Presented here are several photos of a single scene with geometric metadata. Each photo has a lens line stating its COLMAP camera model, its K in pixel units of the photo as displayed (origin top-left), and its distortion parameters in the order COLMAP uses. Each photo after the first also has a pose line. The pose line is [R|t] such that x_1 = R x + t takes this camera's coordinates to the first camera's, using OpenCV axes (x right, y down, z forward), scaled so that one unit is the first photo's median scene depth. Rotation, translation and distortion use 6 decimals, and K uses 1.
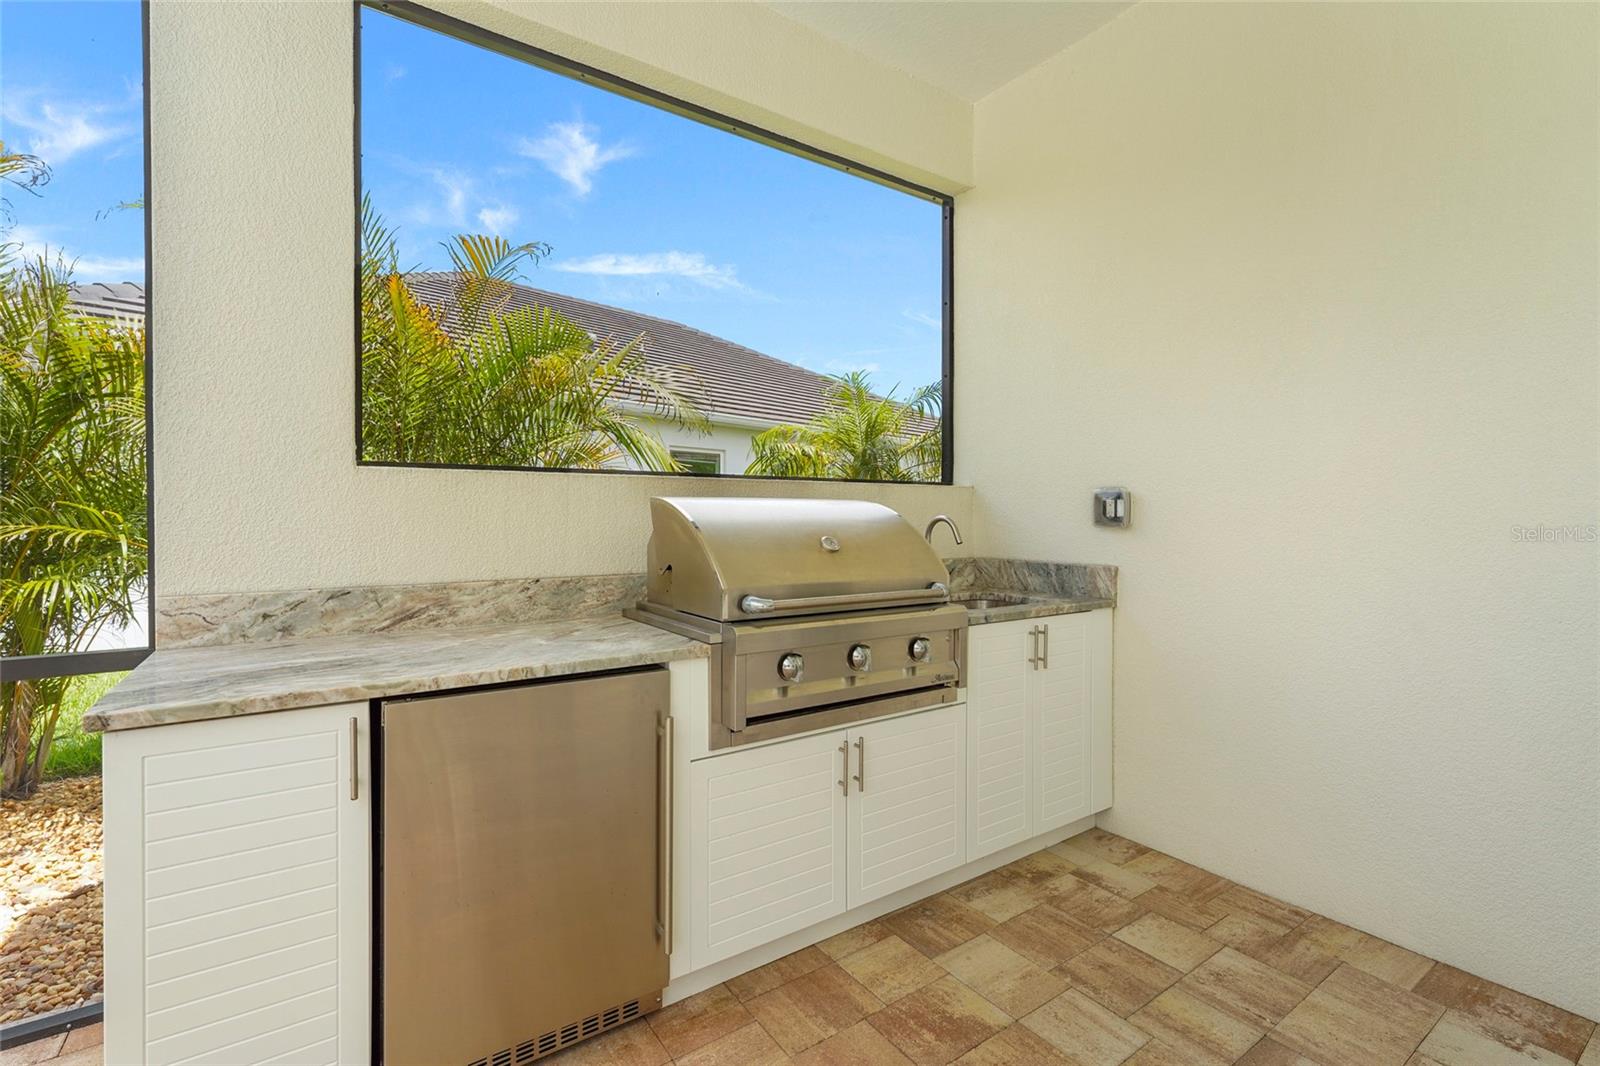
lens RADIAL K [[720.3, 0, 804.5], [0, 720.3, 523.9], [0, 0, 1]] dist [0.000647, 0.000296]
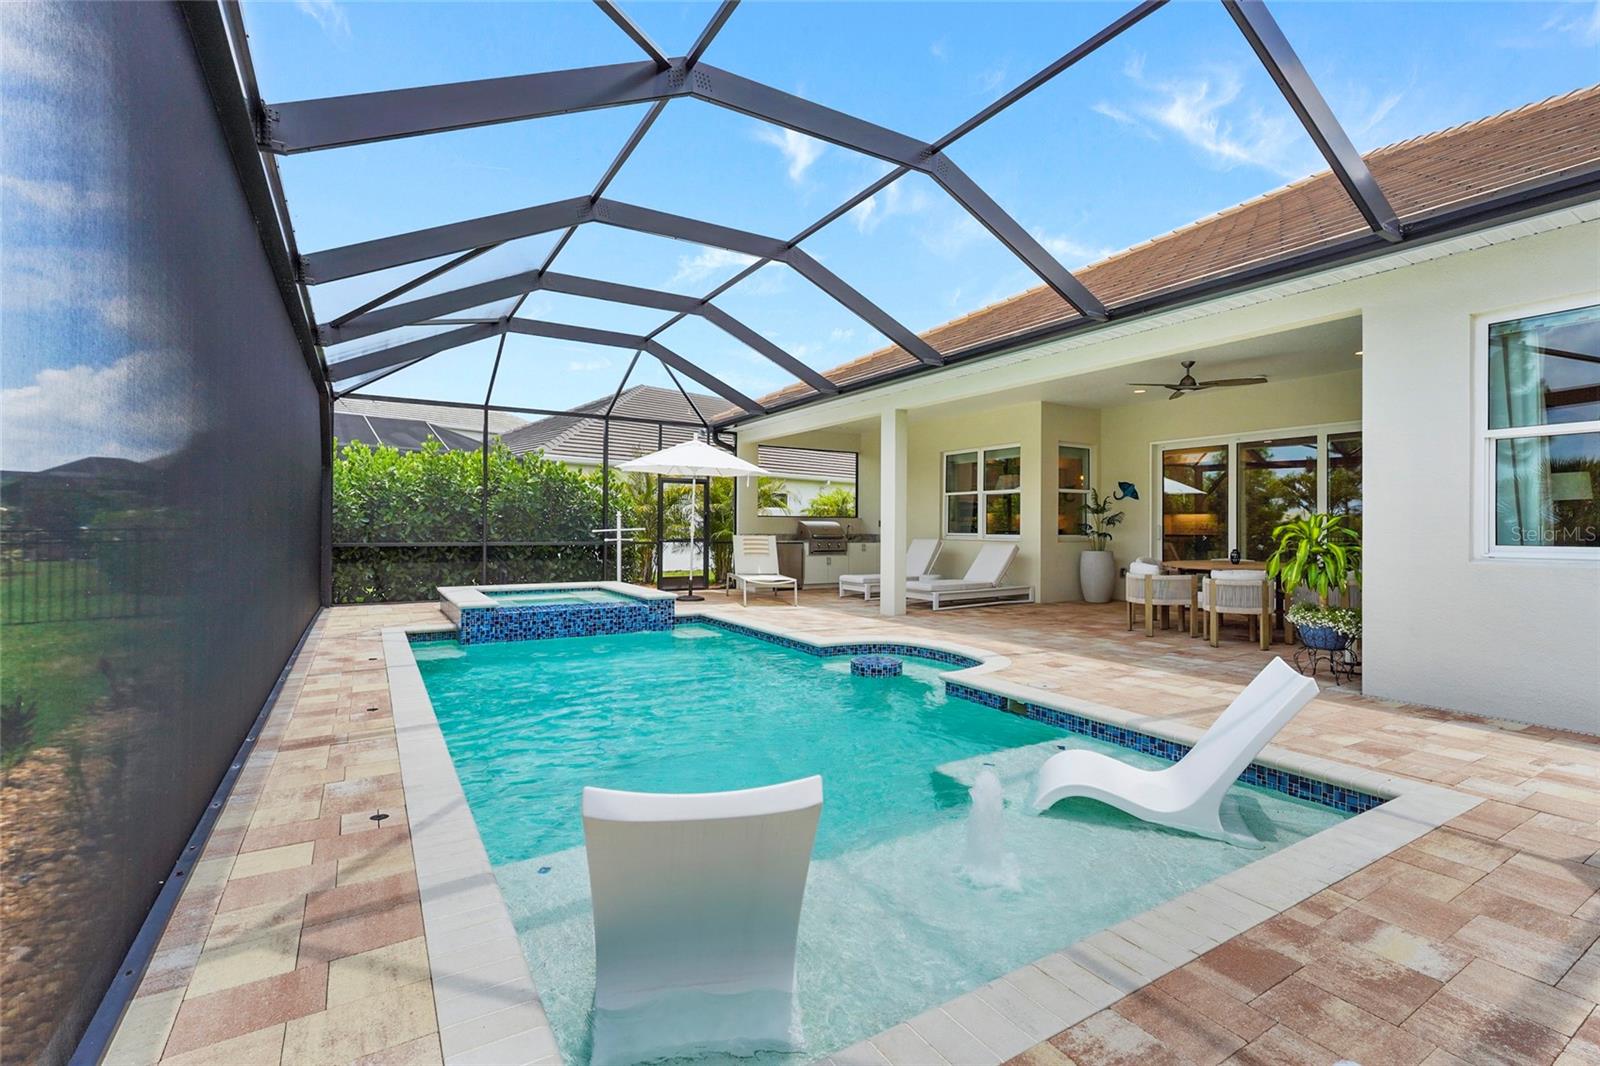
lens RADIAL K [[720.3, 0, 804.5], [0, 720.3, 523.9], [0, 0, 1]] dist [0.000647, 0.000296]
pose [[0.998549, 0.005234, -0.053604, 0.162621], [-0.006075, 0.999861, -0.015541, 0.075307], [0.053516, 0.015844, 0.998441, -4.688792]]
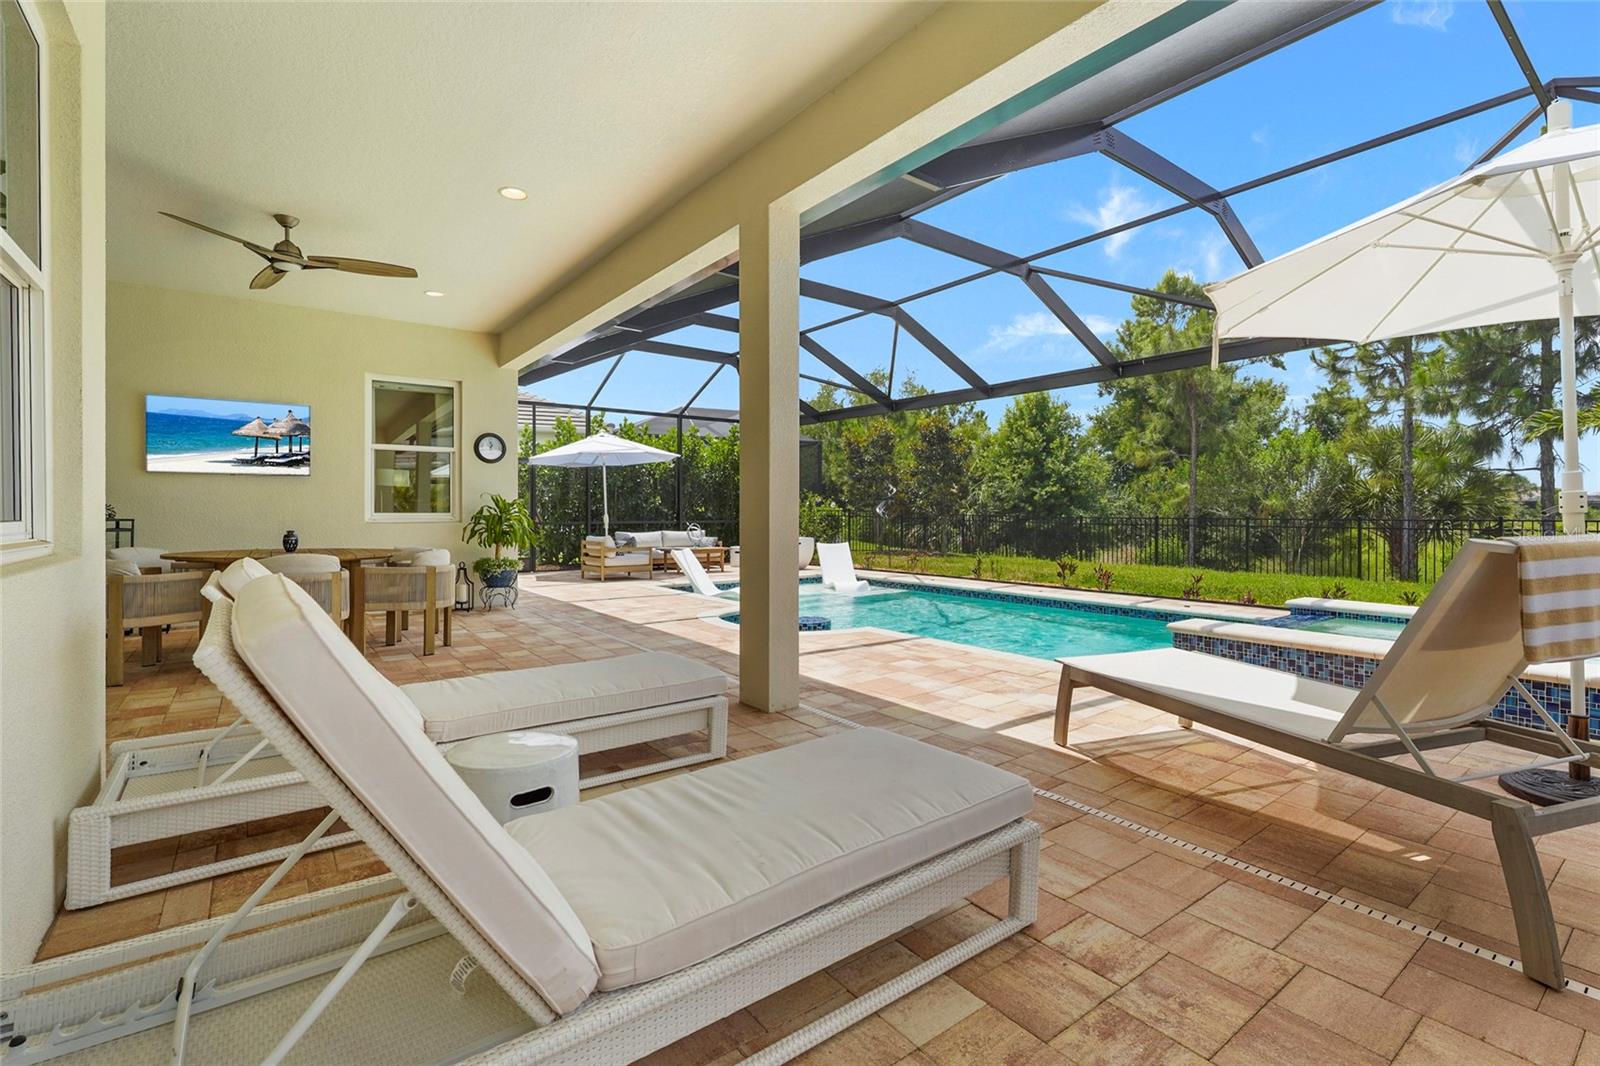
lens RADIAL K [[715.9, 0, 797.7], [0, 715.9, 519.9], [0, 0, 1]] dist [0.002108, 0.000462]
pose [[-0.999576, 0.000317, -0.029108, 0.420019], [-0.000291, 0.999782, 0.020879, 0.045510], [0.029108, 0.020879, -0.999358, 0.855374]]
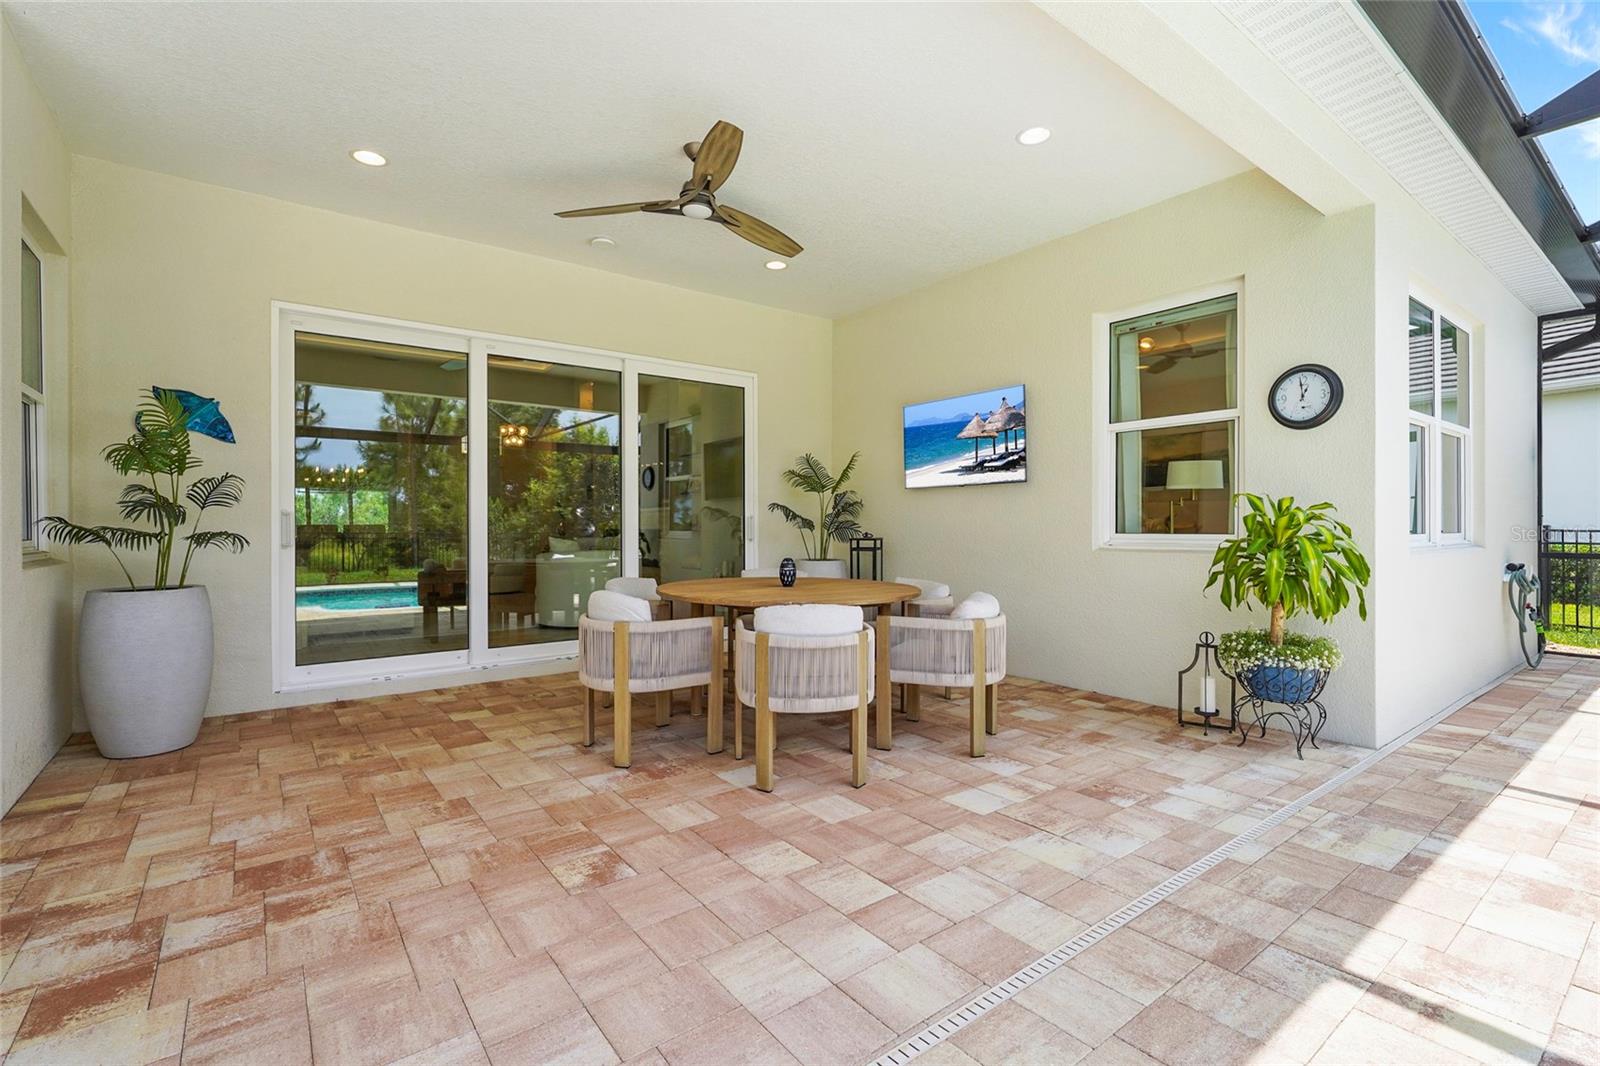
lens RADIAL K [[720.3, 0, 804.5], [0, 720.3, 523.9], [0, 0, 1]] dist [0.000647, 0.000296]
pose [[-0.043140, 0.003573, 0.999063, 0.236790], [0.010995, 0.999935, -0.003101, 0.051152], [-0.999009, 0.010851, -0.043177, -1.352033]]
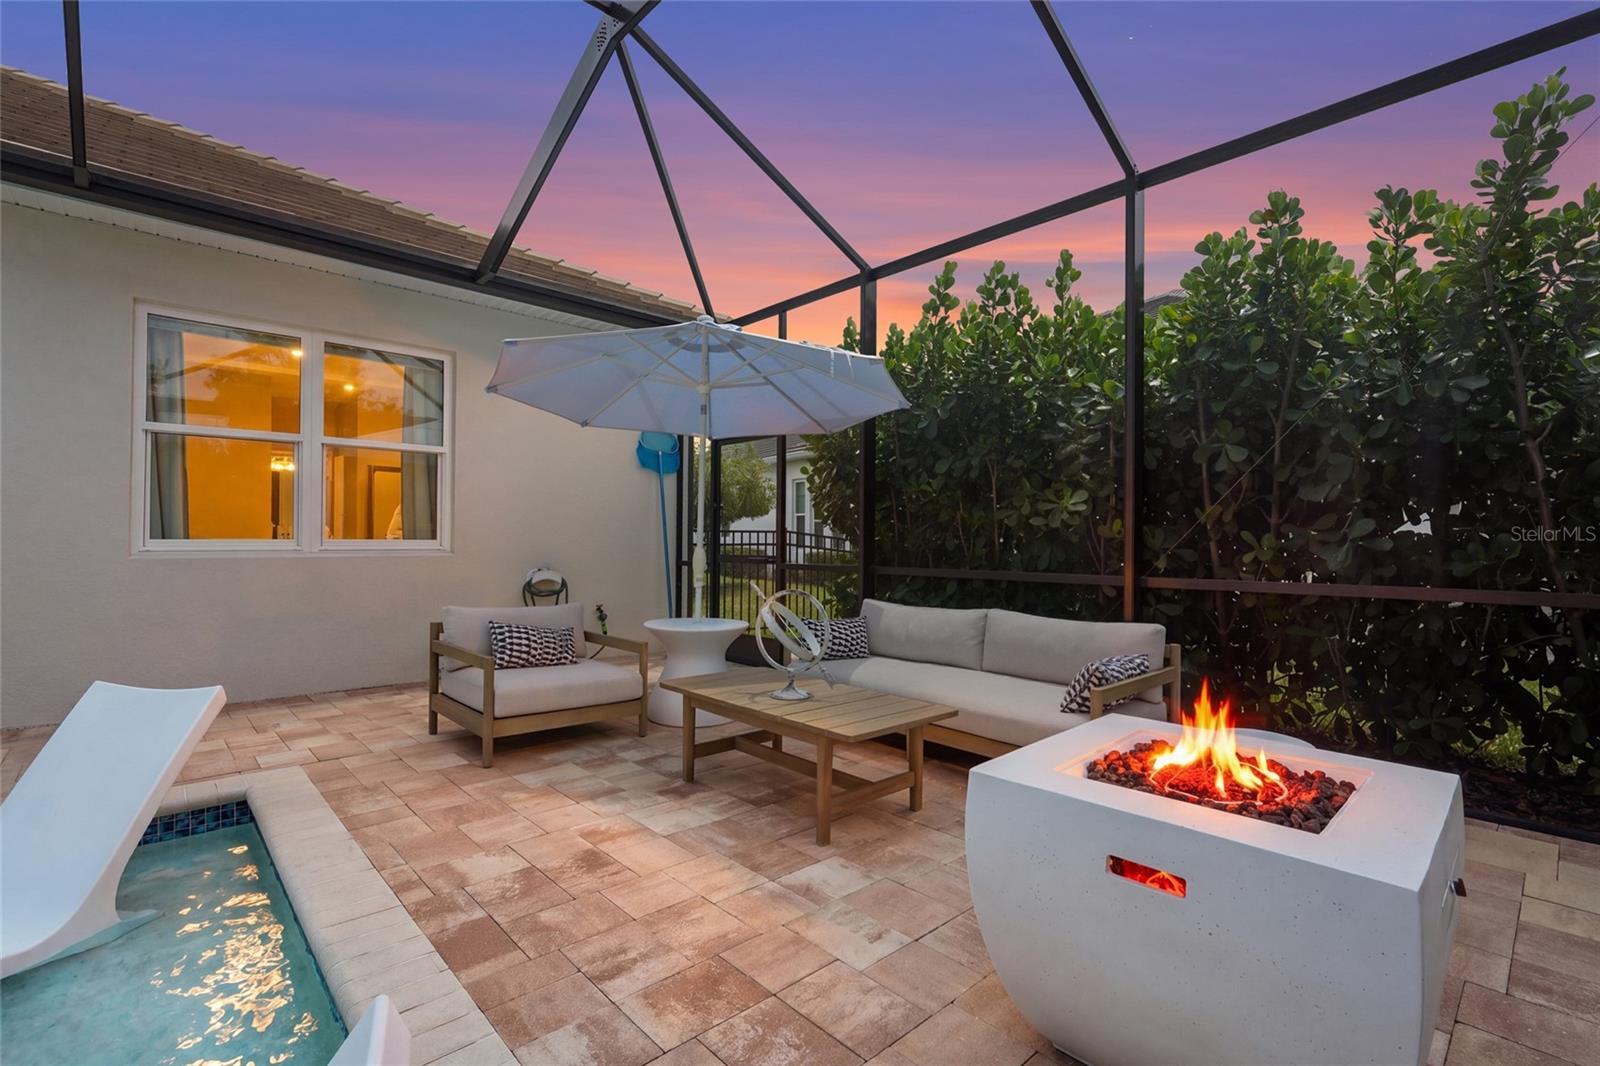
lens RADIAL K [[726.9, 0, 792.7], [0, 726.9, 532.5], [0, 0, 1]] dist [0.000800, -0.000077]
pose [[-0.146560, 0.009873, 0.989152, -0.237693], [0.000920, 0.999951, -0.009844, 0.094798], [-0.989201, -0.000533, -0.146562, -4.105738]]
